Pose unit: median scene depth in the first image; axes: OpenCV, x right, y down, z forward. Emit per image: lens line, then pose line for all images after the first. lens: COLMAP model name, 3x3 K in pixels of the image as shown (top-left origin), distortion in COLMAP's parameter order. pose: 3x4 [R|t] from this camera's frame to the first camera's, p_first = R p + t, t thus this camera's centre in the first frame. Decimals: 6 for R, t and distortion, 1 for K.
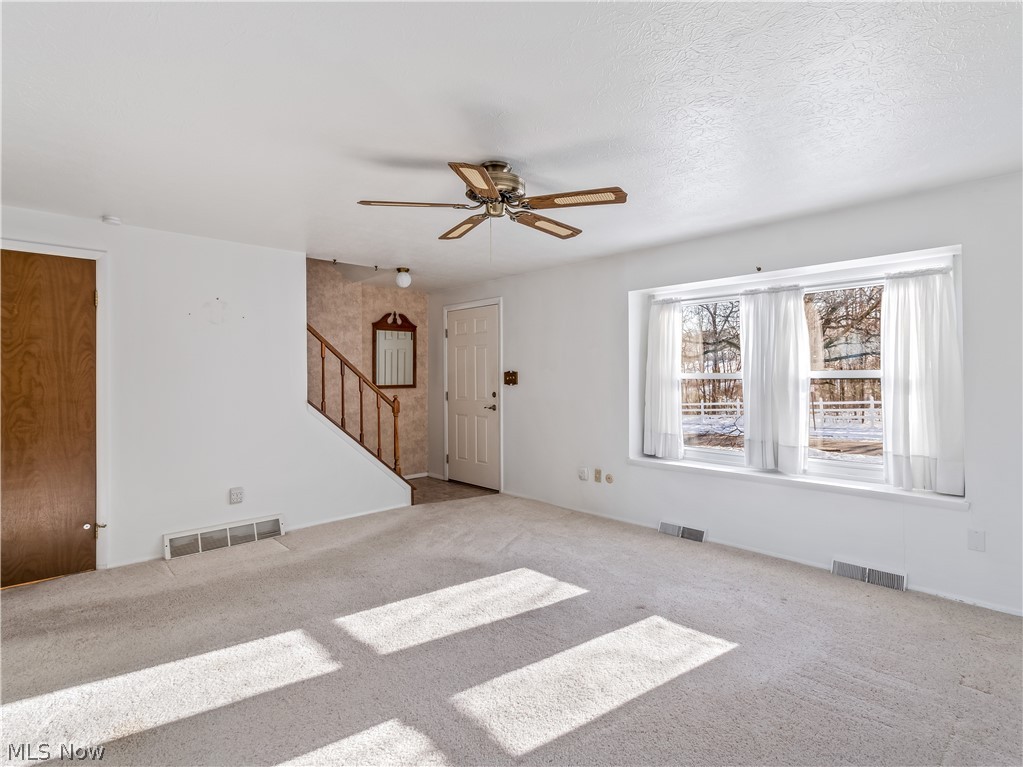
lens RADIAL K [[511.3, 0, 520.5], [0, 511.3, 364.4], [0, 0, 1]] dist [0.001978, 0.000273]
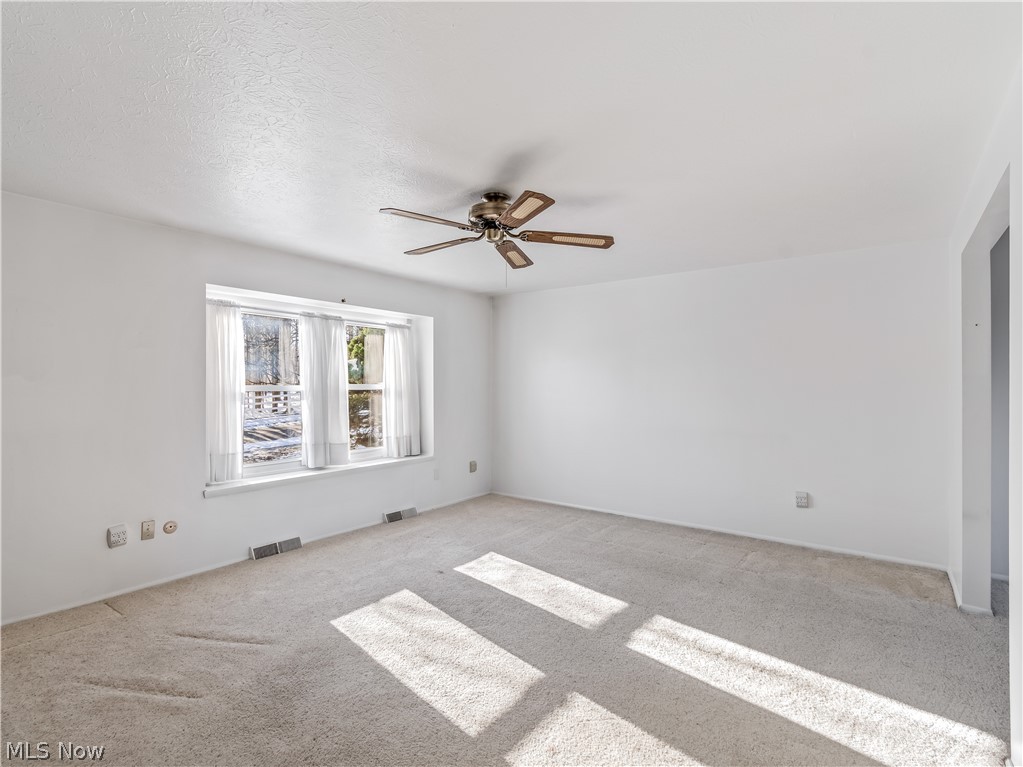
lens RADIAL K [[504.3, 0, 509.5], [0, 504.3, 385.4], [0, 0, 1]] dist [0.000201, -0.001353]
pose [[-0.143318, 0.005069, 0.989664, -0.774982], [-0.020411, 0.999759, -0.008077, 0.016834], [-0.989466, -0.021357, -0.143180, 0.775840]]
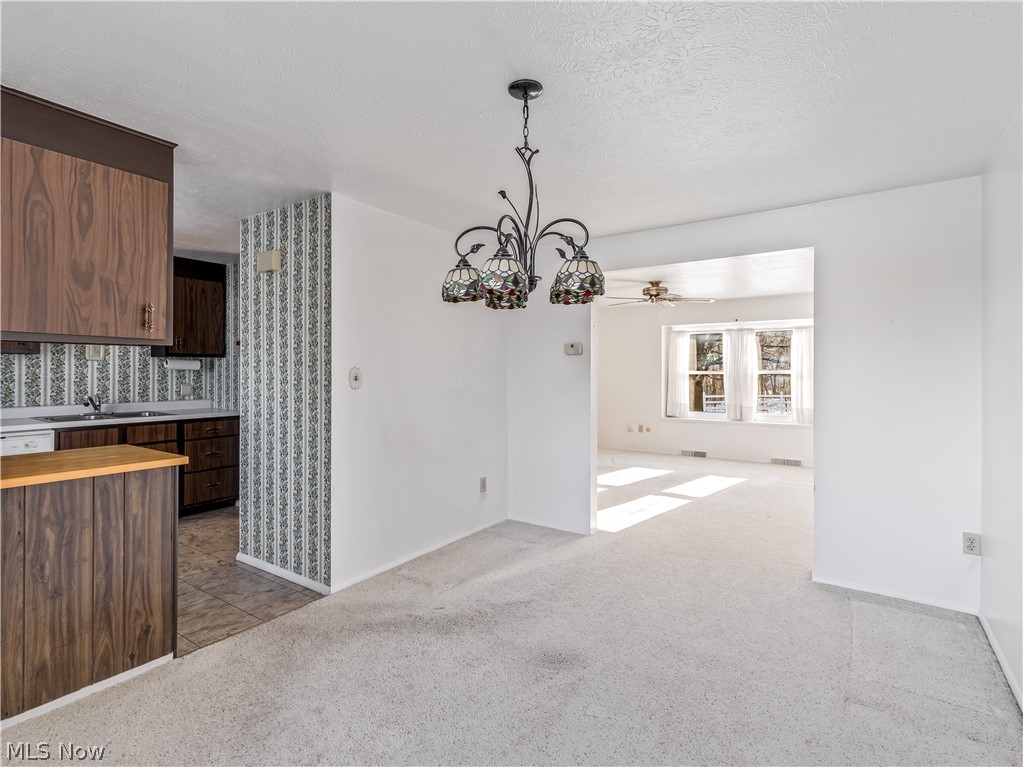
lens RADIAL K [[507.8, 0, 512.4], [0, 507.8, 369.1], [0, 0, 1]] dist [0.001456, -0.000587]
pose [[0.982248, 0.007917, 0.187420, -0.775326], [-0.011345, 0.999787, 0.017224, -0.017085], [-0.187244, -0.019045, 0.982129, -0.804614]]
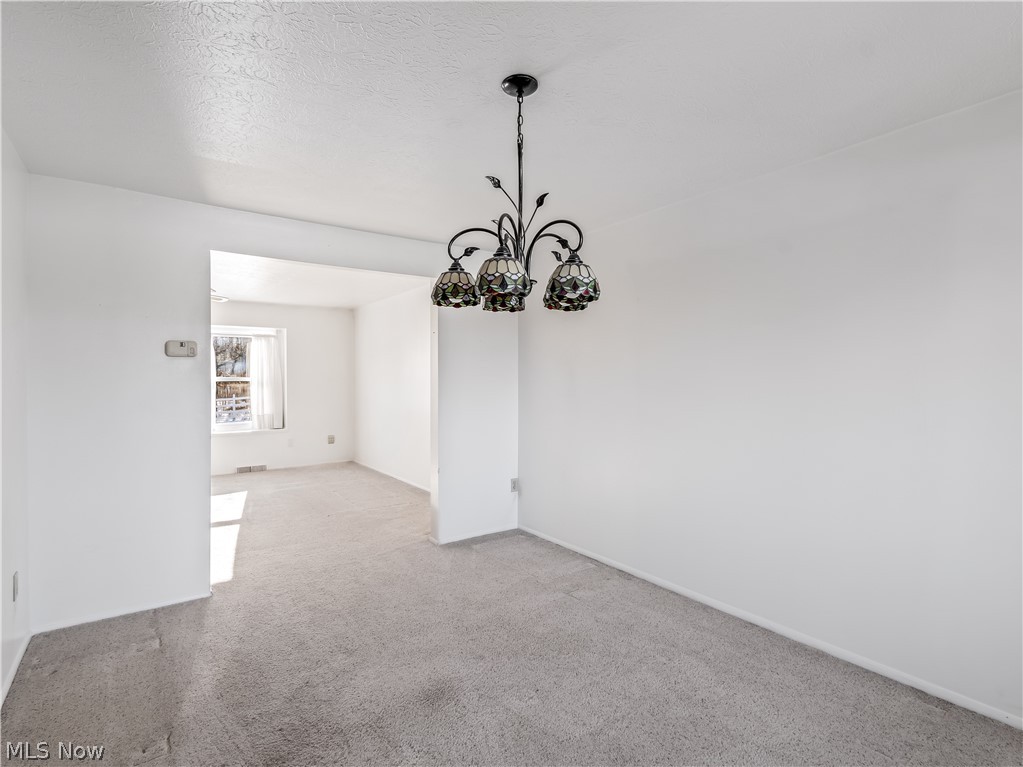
lens RADIAL K [[504.3, 0, 509.5], [0, 504.3, 385.4], [0, 0, 1]] dist [0.000201, -0.001353]
pose [[0.154088, -0.013661, 0.987963, -1.138054], [-0.018358, 0.999692, 0.016686, -0.010495], [-0.987887, -0.020708, 0.153790, -0.381451]]
